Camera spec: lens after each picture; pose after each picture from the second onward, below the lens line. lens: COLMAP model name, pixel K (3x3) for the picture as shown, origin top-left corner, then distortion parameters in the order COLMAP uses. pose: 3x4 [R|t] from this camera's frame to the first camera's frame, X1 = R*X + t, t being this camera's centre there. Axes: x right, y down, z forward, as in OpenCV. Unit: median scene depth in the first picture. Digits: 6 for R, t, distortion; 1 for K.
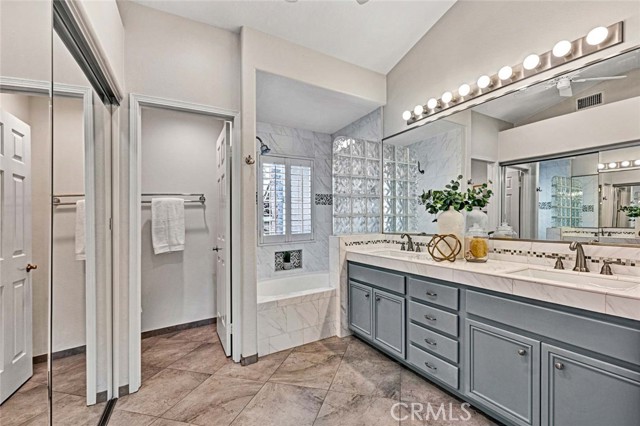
lens RADIAL K [[262.9, 0, 317.0], [0, 262.9, 211.0], [0, 0, 1]] dist [0.013253, -0.000052]
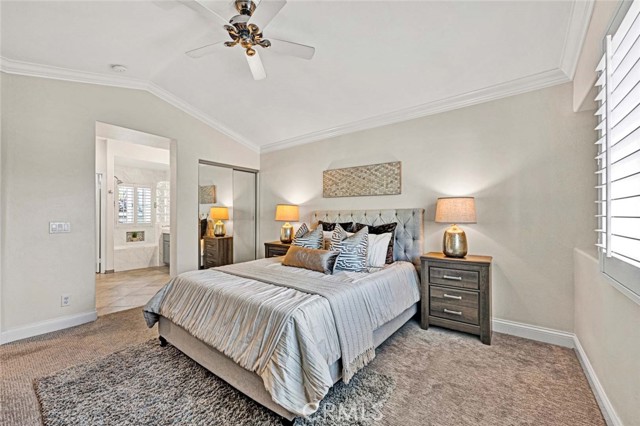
lens RADIAL K [[262.9, 0, 317.0], [0, 262.9, 211.0], [0, 0, 1]] dist [0.013253, -0.000052]
pose [[0.919705, 0.005957, 0.392565, 0.367841], [-0.004161, 0.999977, -0.005426, 0.004112], [-0.392588, 0.003357, 0.919708, -1.365274]]
